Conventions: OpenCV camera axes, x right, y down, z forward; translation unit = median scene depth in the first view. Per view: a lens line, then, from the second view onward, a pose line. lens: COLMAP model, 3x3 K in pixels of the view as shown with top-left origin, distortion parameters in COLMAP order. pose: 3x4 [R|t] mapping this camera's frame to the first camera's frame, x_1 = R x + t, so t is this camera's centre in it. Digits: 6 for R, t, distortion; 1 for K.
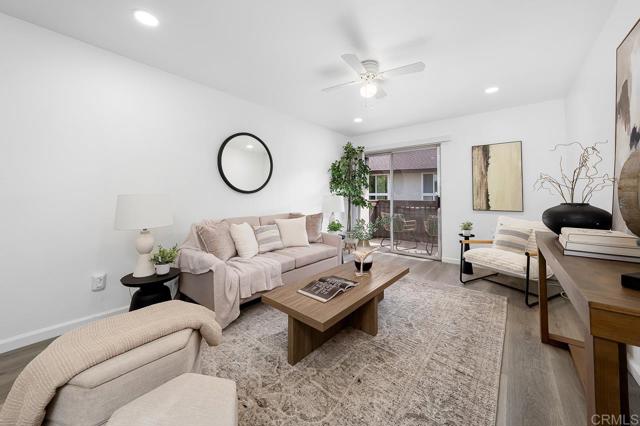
lens RADIAL K [[233.8, 0, 321.2], [0, 233.8, 189.0], [0, 0, 1]] dist [-0.000233, 0.000079]
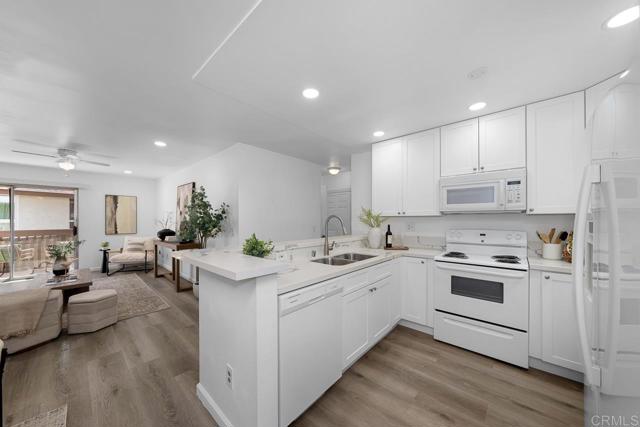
lens RADIAL K [[221.2, 0, 325.6], [0, 221.2, 218.6], [0, 0, 1]] dist [-0.004705, 0.000459]
pose [[0.036281, 0.002252, 0.999339, -0.884070], [-0.029538, 0.999563, -0.001181, -0.068765], [-0.998905, -0.029475, 0.036332, -0.610813]]
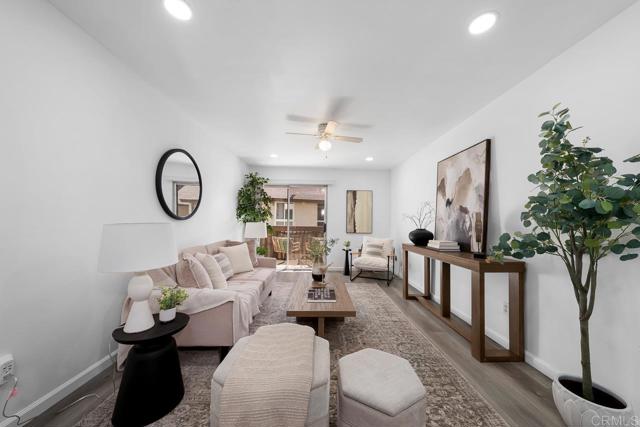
lens RADIAL K [[221.2, 0, 323.6], [0, 221.2, 216.2], [0, 0, 1]] dist [-0.004705, 0.000459]
pose [[0.757861, 0.026587, 0.651874, -0.426305], [-0.032637, 0.999463, -0.002820, -0.009222], [-0.651599, -0.019138, 0.758322, 0.027694]]
